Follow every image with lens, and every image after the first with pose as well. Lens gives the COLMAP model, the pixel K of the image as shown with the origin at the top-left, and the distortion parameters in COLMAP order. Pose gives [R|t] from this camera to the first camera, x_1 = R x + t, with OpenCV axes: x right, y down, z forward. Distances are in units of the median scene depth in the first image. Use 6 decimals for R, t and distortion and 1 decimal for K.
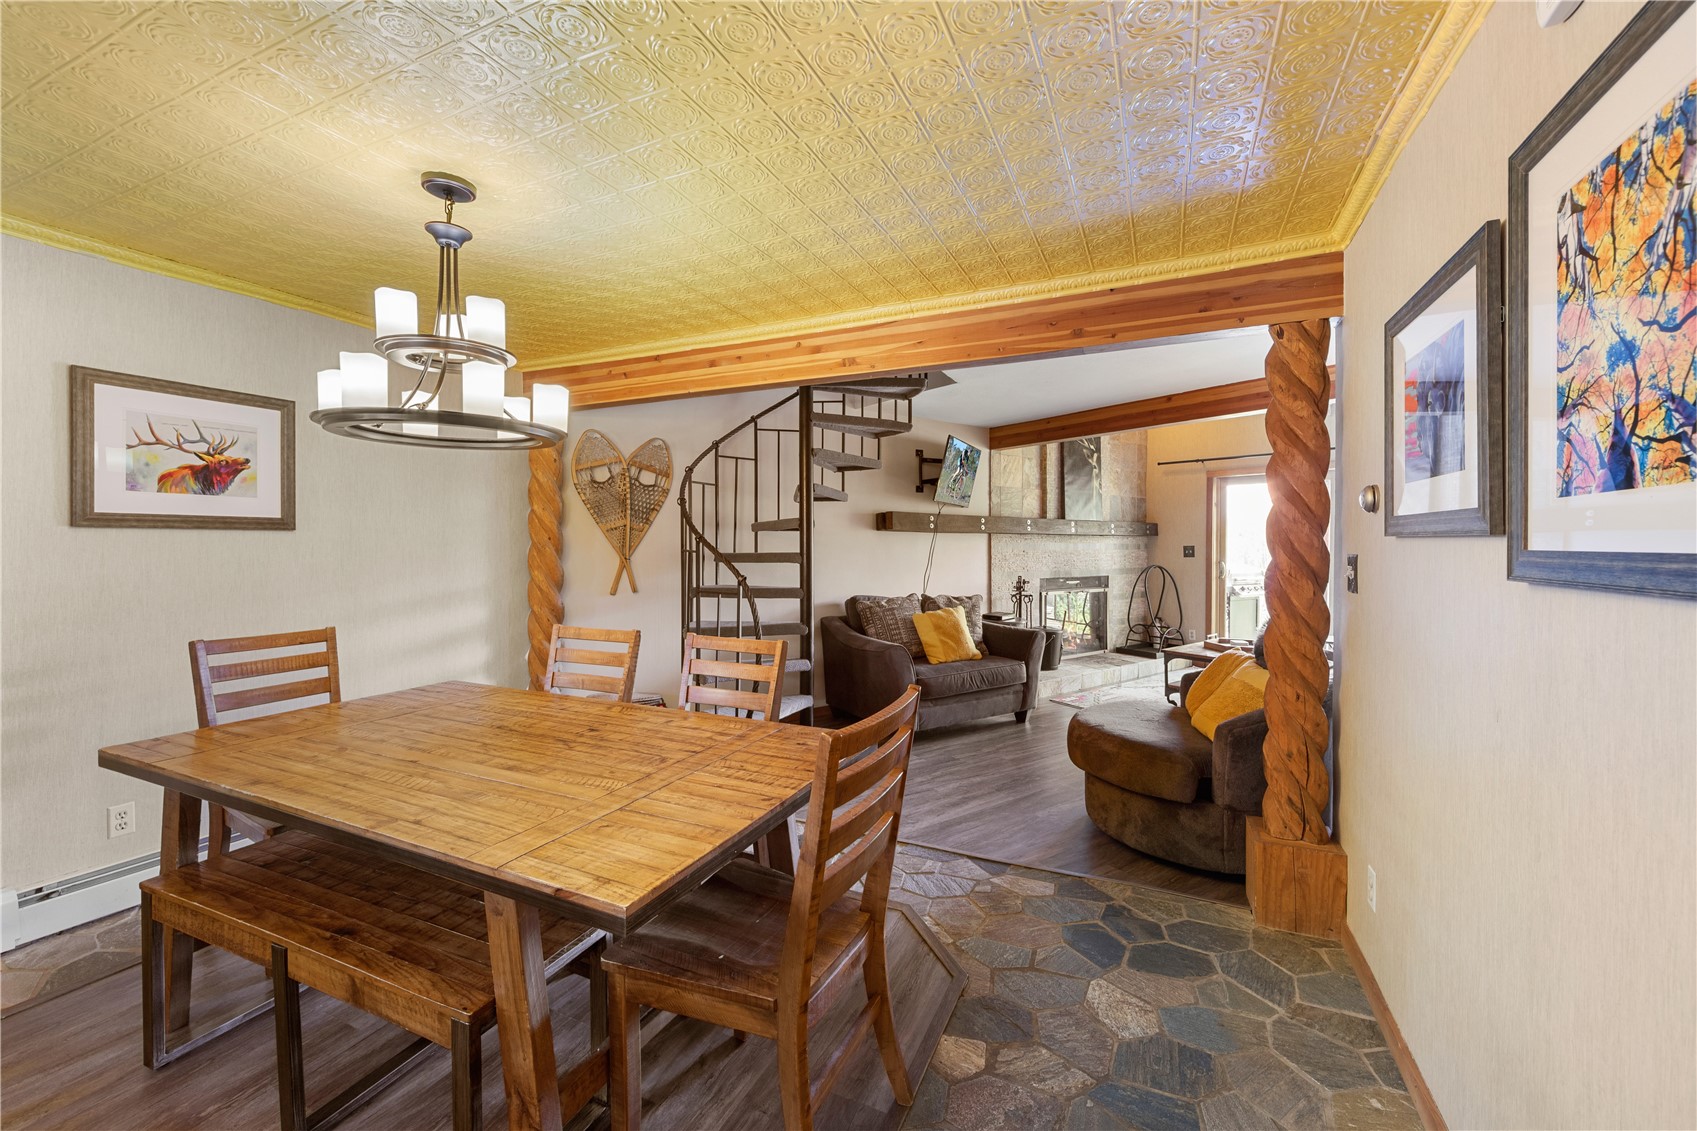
lens RADIAL K [[674.9, 0, 853.4], [0, 674.9, 544.4], [0, 0, 1]] dist [-0.002219, -0.000026]
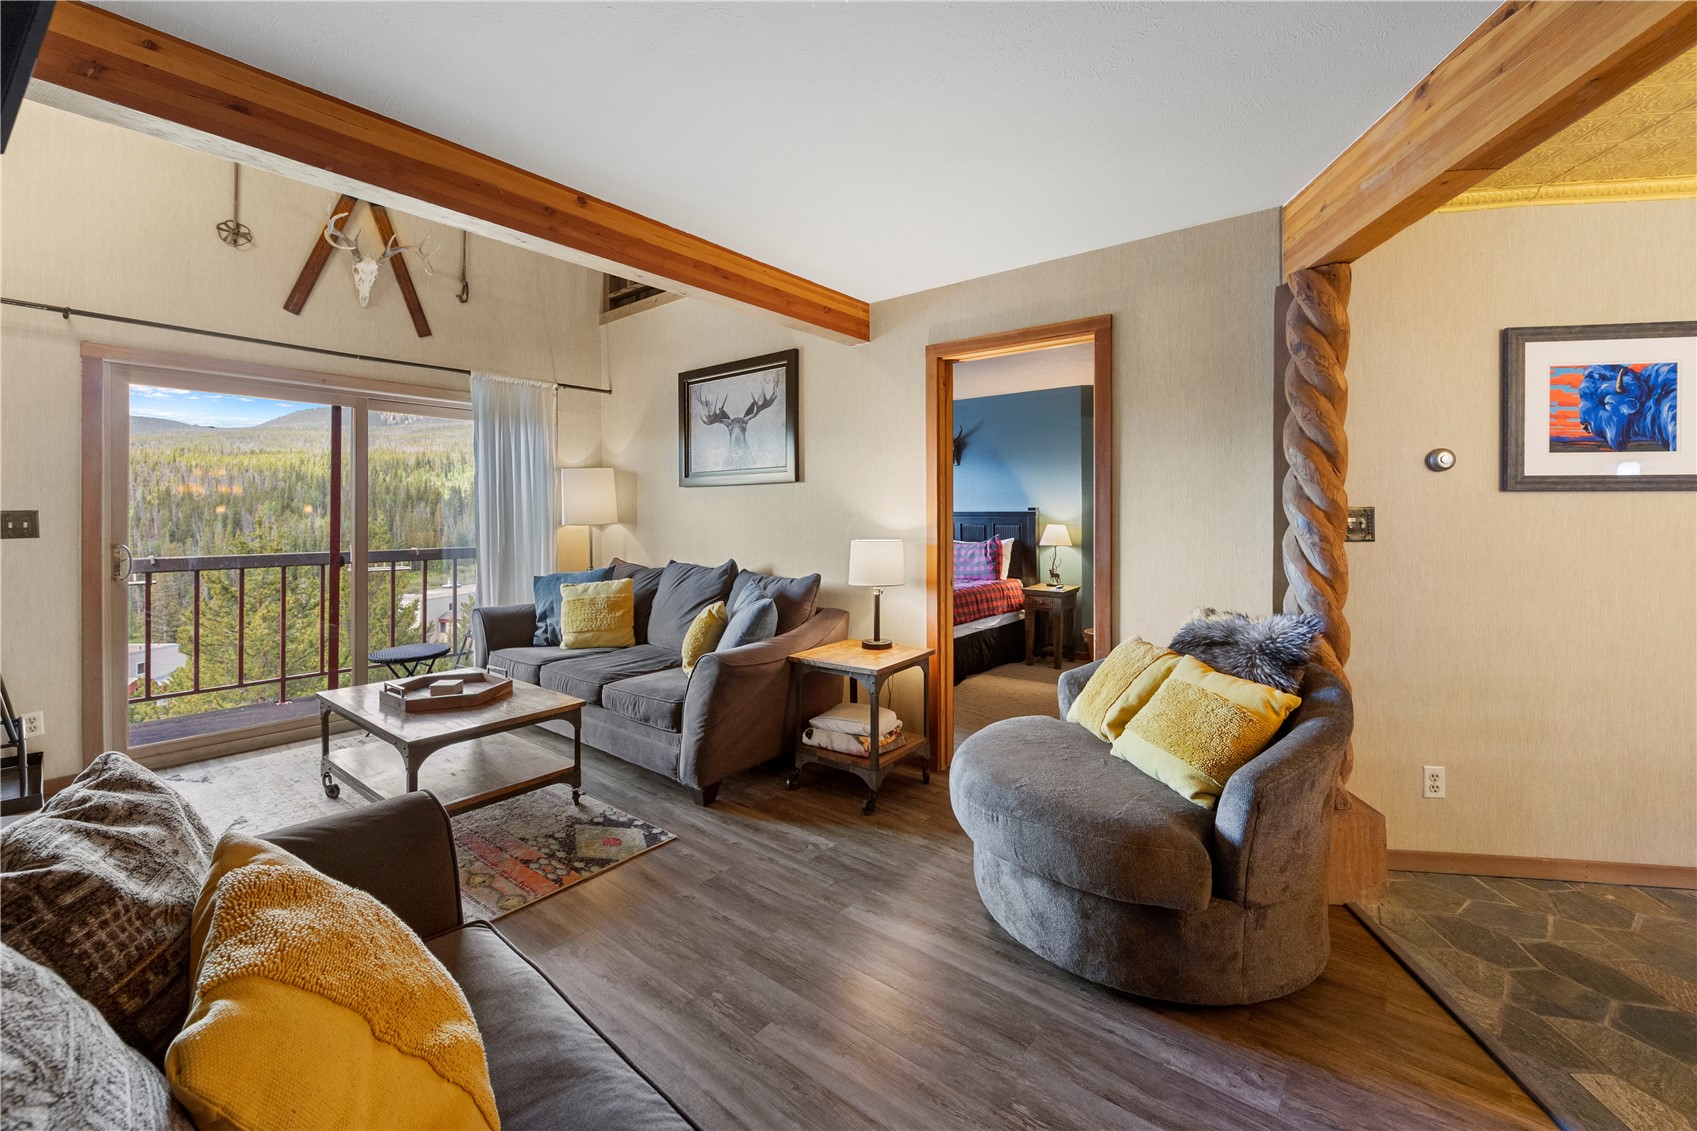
lens RADIAL K [[699.5, 0, 840.2], [0, 699.5, 512.5], [0, 0, 1]] dist [-0.001062, -0.000006]
pose [[-0.262403, 0.003139, 0.964953, -0.092113], [0.006014, 0.999981, -0.001617, 0.014888], [-0.964940, 0.005379, -0.262417, 1.337306]]
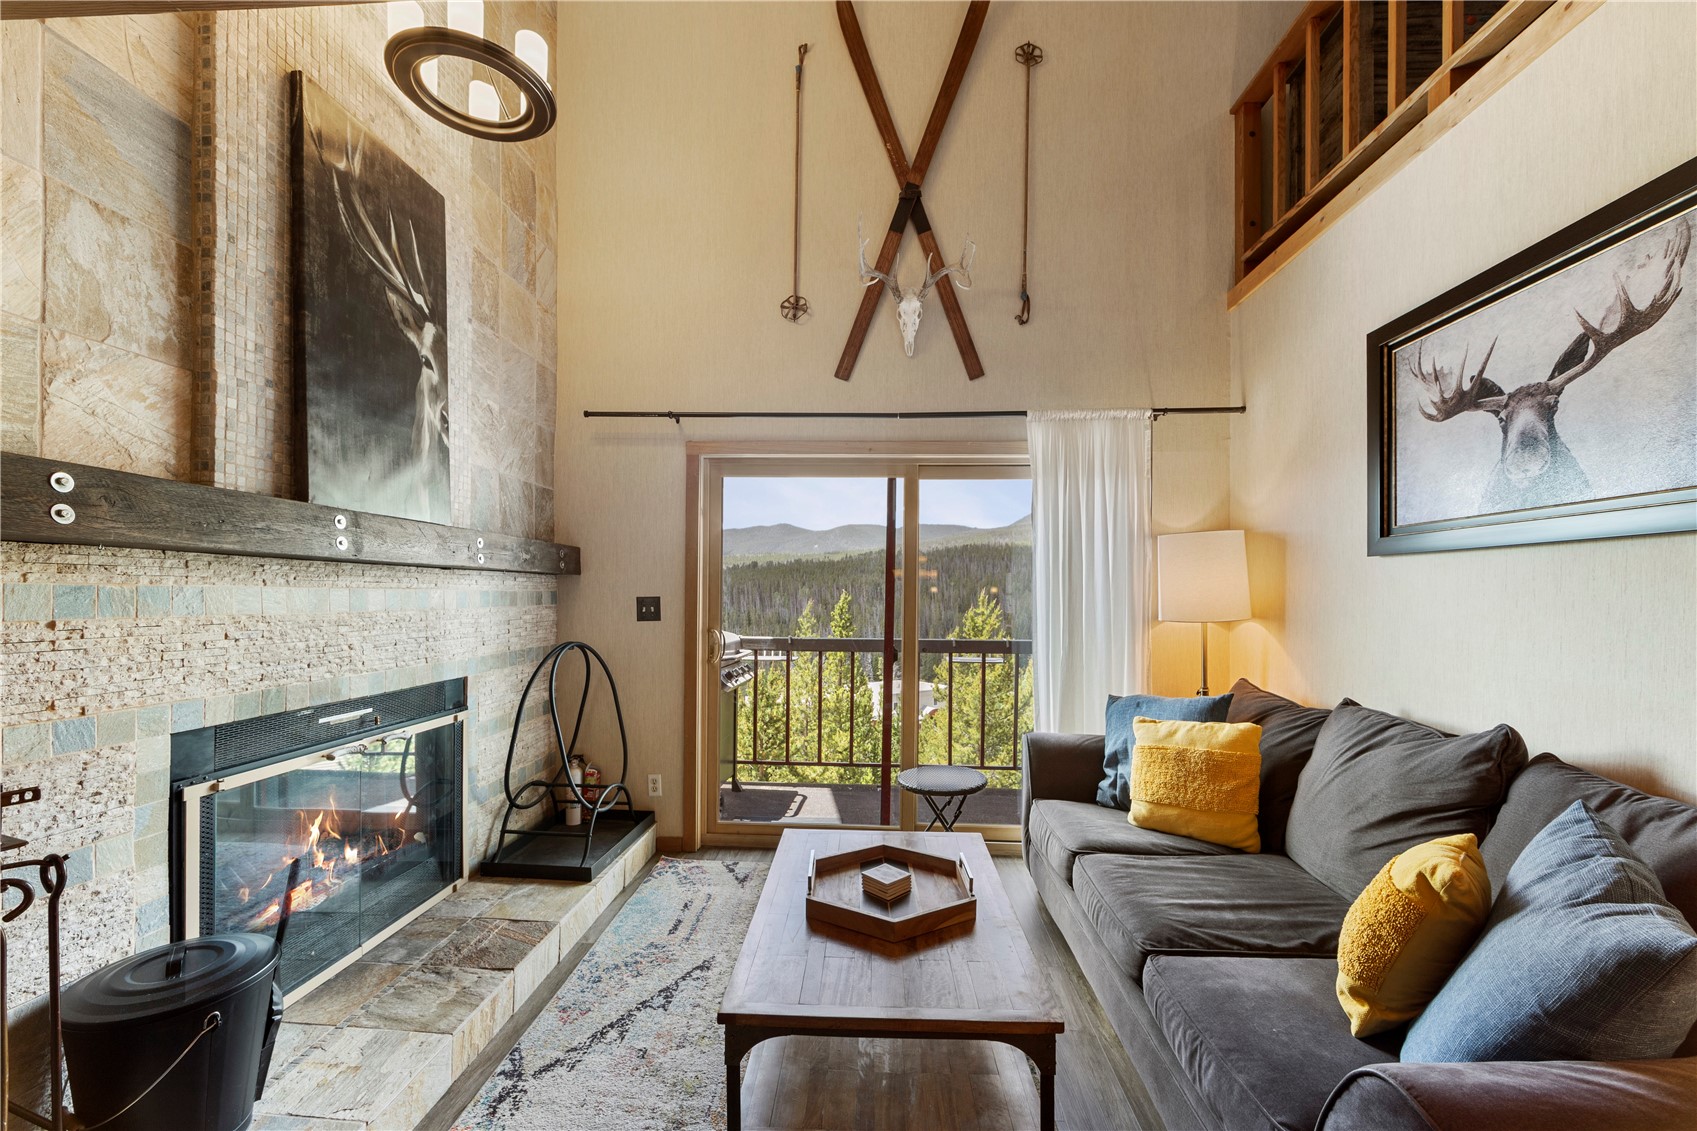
lens RADIAL K [[675.9, 0, 849.9], [0, 675.9, 592.6], [0, 0, 1]] dist [-0.001934, -0.000086]
pose [[0.618559, 0.003728, 0.785730, 0.454955], [-0.003010, 0.999993, -0.002375, 0.000095], [-0.785733, -0.000896, 0.618565, 1.271390]]
